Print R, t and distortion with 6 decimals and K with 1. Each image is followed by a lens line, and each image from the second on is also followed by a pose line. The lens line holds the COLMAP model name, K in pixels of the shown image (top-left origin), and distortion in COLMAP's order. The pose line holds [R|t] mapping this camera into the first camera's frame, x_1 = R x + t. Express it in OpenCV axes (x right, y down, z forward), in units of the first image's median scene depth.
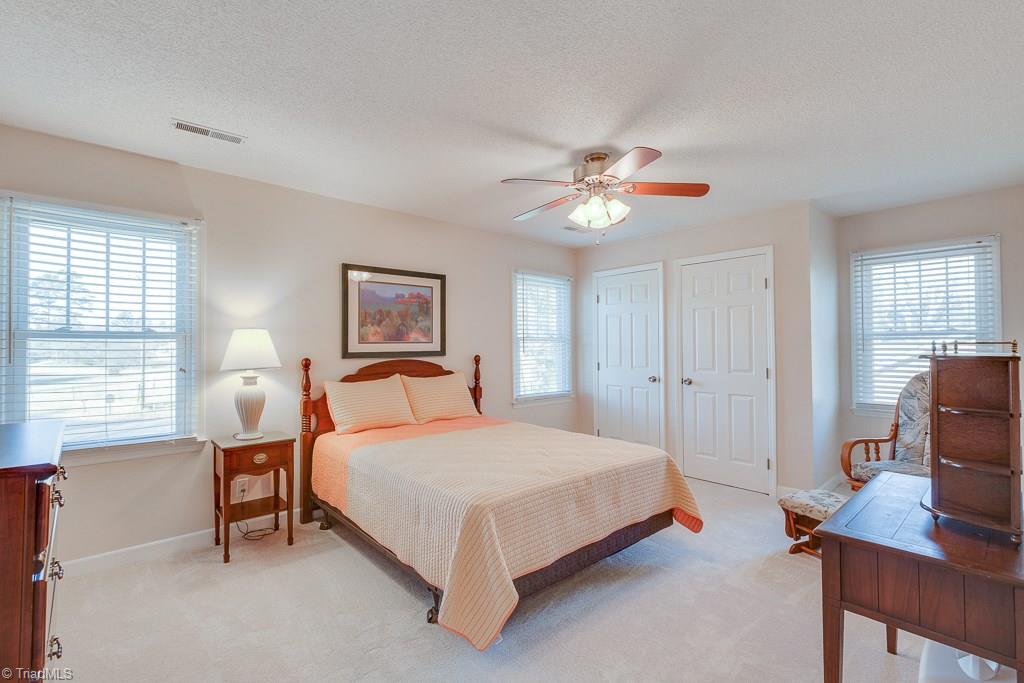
lens RADIAL K [[458.7, 0, 515.4], [0, 458.7, 341.8], [0, 0, 1]] dist [0.003035, -0.000258]
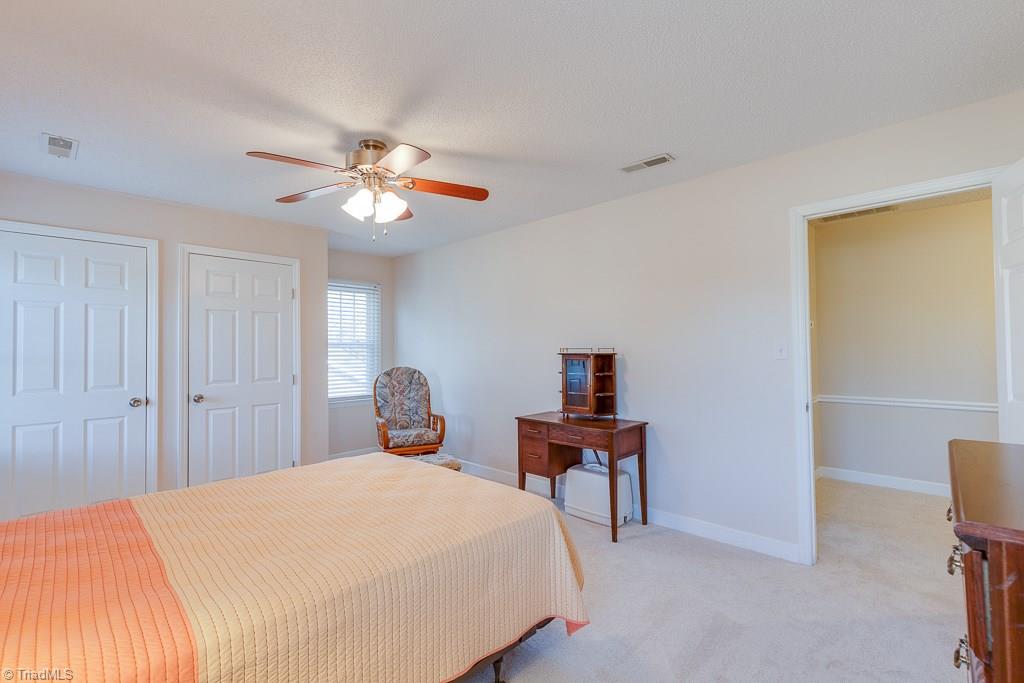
lens RADIAL K [[458.7, 0, 516.1], [0, 458.7, 342.3], [0, 0, 1]] dist [0.003035, -0.000258]
pose [[-0.069188, 0.021214, 0.997378, -0.542012], [0.002513, 0.999774, -0.021091, 0.007422], [-0.997600, 0.001047, -0.069226, 0.567589]]
